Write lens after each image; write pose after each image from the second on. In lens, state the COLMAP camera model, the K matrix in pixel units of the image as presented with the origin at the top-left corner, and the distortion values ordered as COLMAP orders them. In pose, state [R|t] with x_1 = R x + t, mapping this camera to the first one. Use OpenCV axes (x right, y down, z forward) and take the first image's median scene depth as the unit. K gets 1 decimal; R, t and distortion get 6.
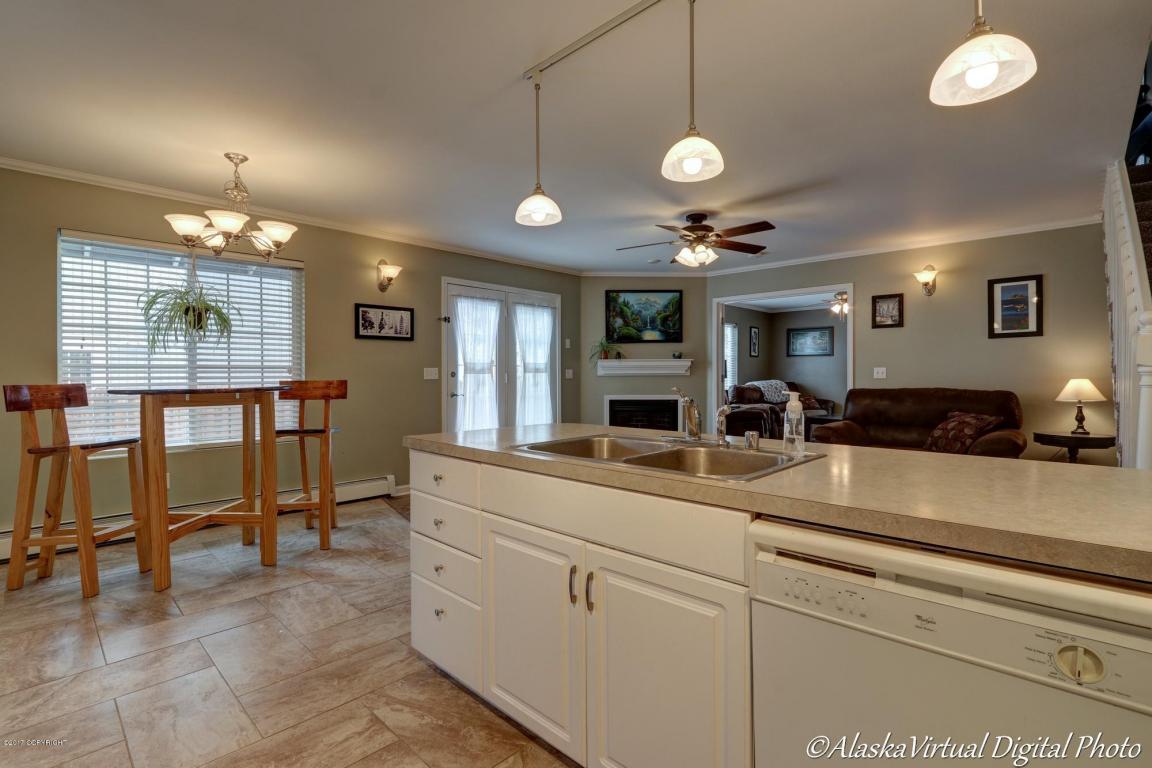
lens RADIAL K [[534.8, 0, 572.0], [0, 534.8, 381.7], [0, 0, 1]] dist [-0.020187, 0.003823]
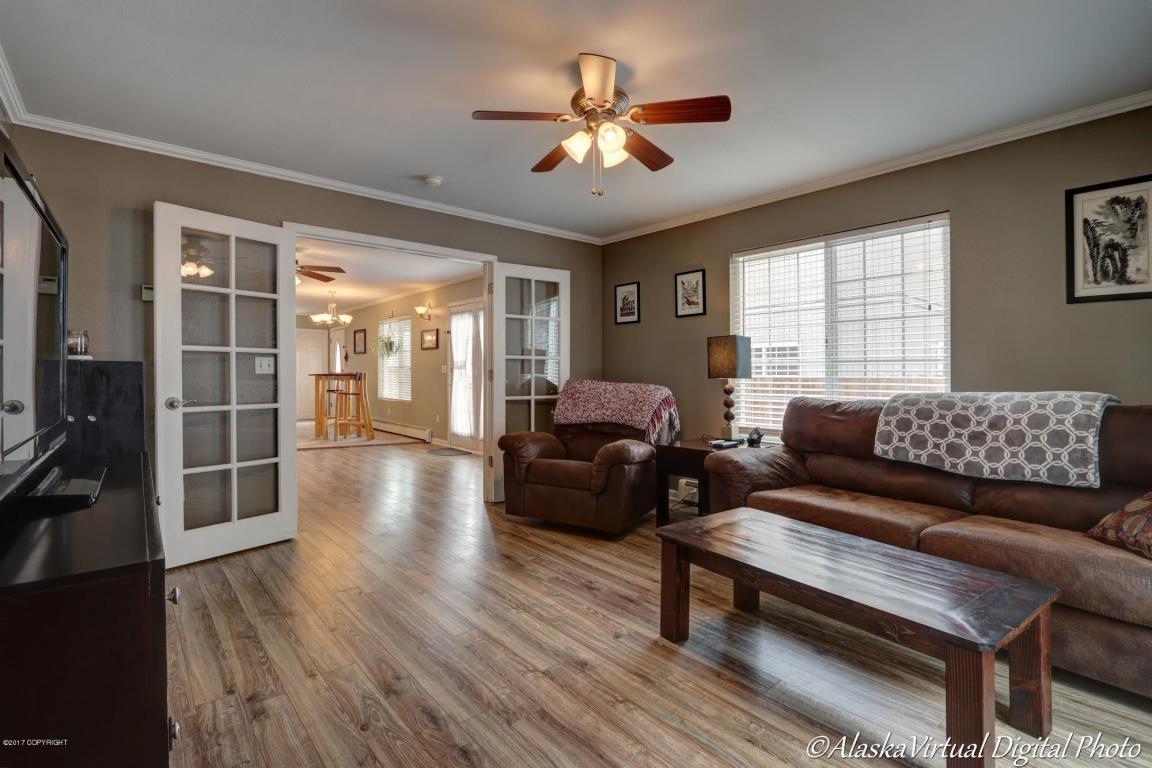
lens RADIAL K [[534.8, 0, 570.4], [0, 534.8, 383.1], [0, 0, 1]] dist [-0.020187, 0.003823]
pose [[-0.103955, 0.019203, -0.994397, 1.201296], [-0.019248, 0.999588, 0.021315, -0.015124], [0.994396, 0.021356, -0.103542, 1.503669]]
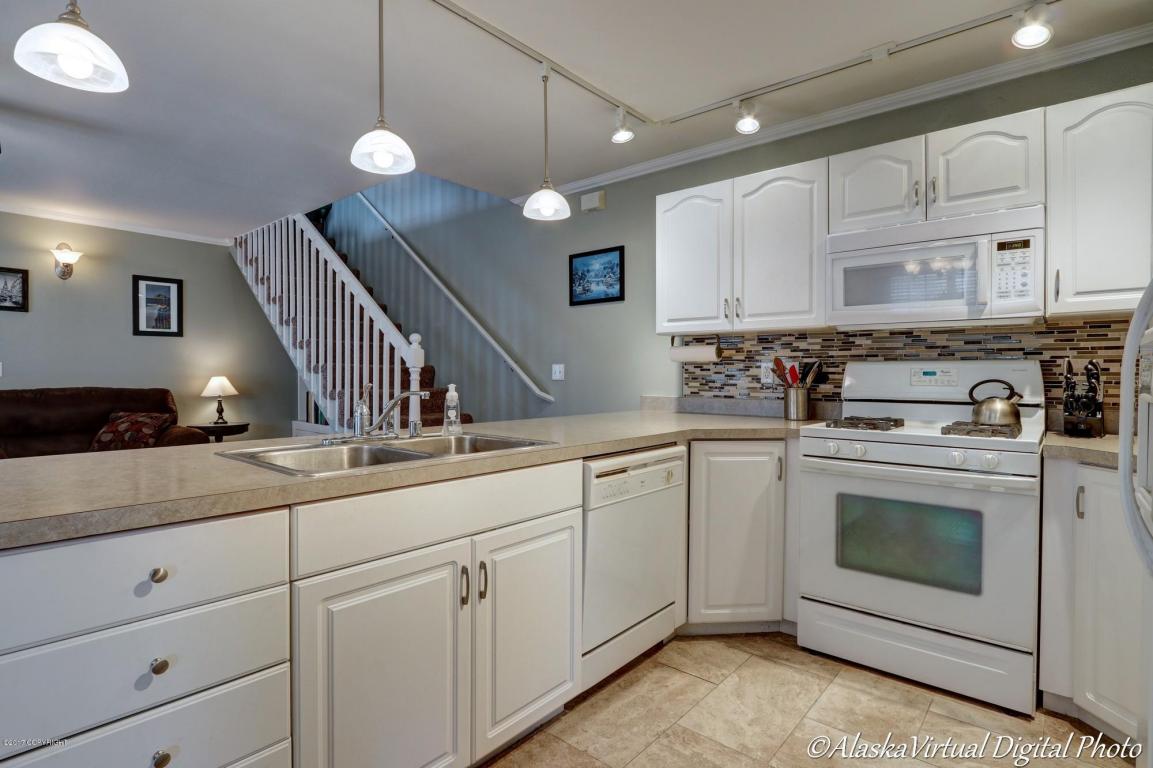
lens RADIAL K [[575.4, 0, 578.5], [0, 575.4, 378.9], [0, 0, 1]] dist [-0.015588, 0.000827]
pose [[-0.062707, -0.004118, 0.998024, -0.279581], [0.008221, 0.999955, 0.004643, 0.000369], [-0.997998, 0.008496, -0.062670, 0.228346]]
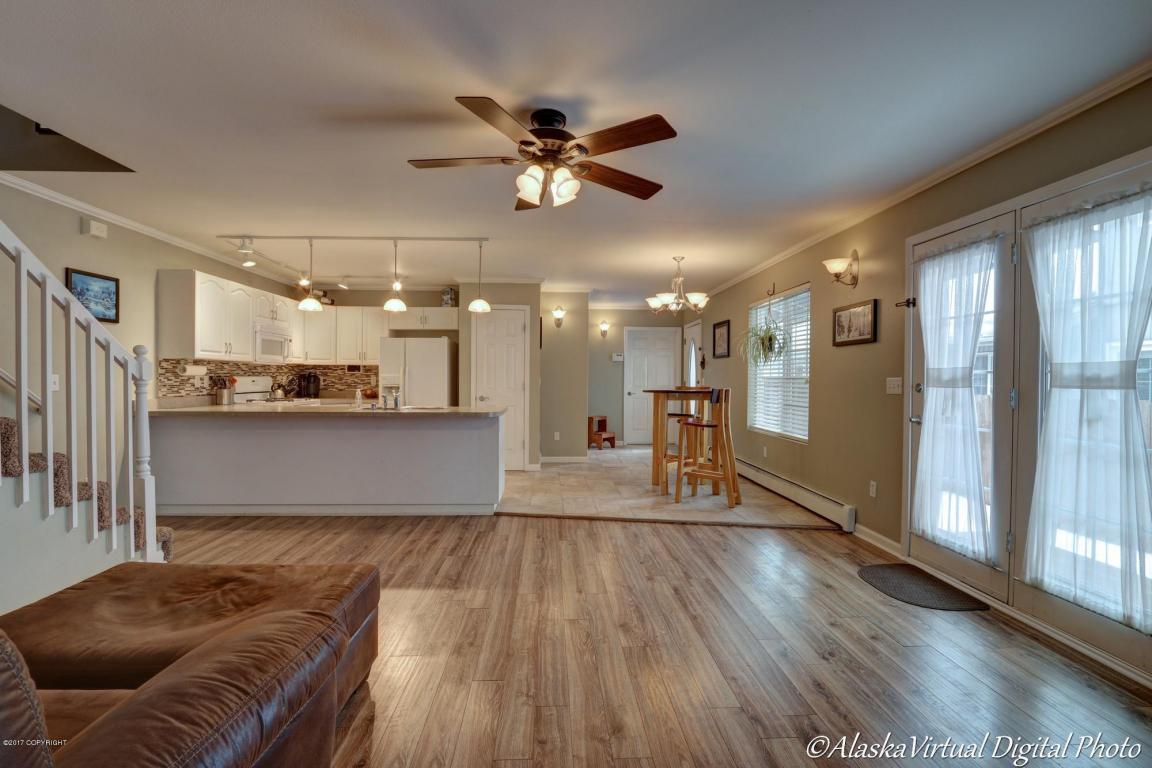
lens RADIAL K [[534.8, 0, 574.6], [0, 534.8, 387.8], [0, 0, 1]] dist [-0.020187, 0.003823]
pose [[-0.685093, 0.014256, -0.728316, 0.521012], [-0.012534, 0.999430, 0.031353, -0.028863], [0.728348, 0.030608, -0.684524, 1.161578]]
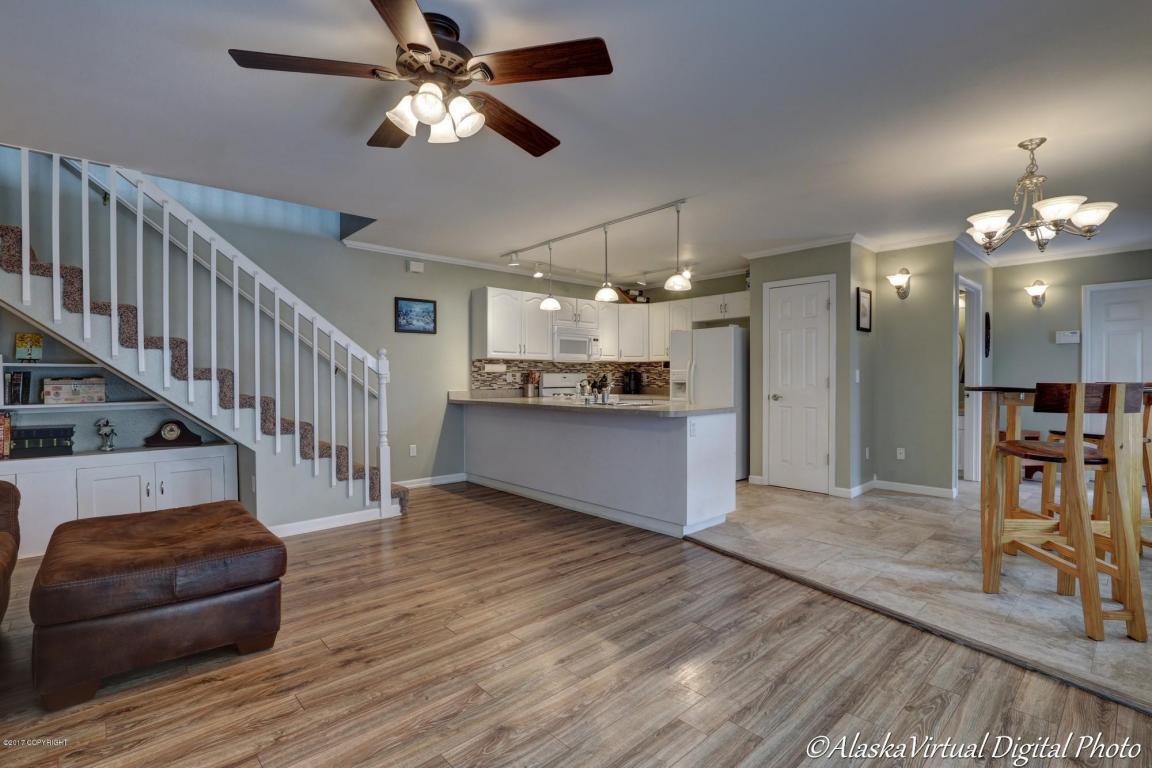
lens RADIAL K [[534.8, 0, 569.5], [0, 534.8, 384.0], [0, 0, 1]] dist [-0.020187, 0.003823]
pose [[-0.997750, 0.005584, 0.066815, 0.075440], [0.007244, 0.999670, 0.024628, -0.015158], [-0.066655, 0.025057, -0.997461, 1.182265]]
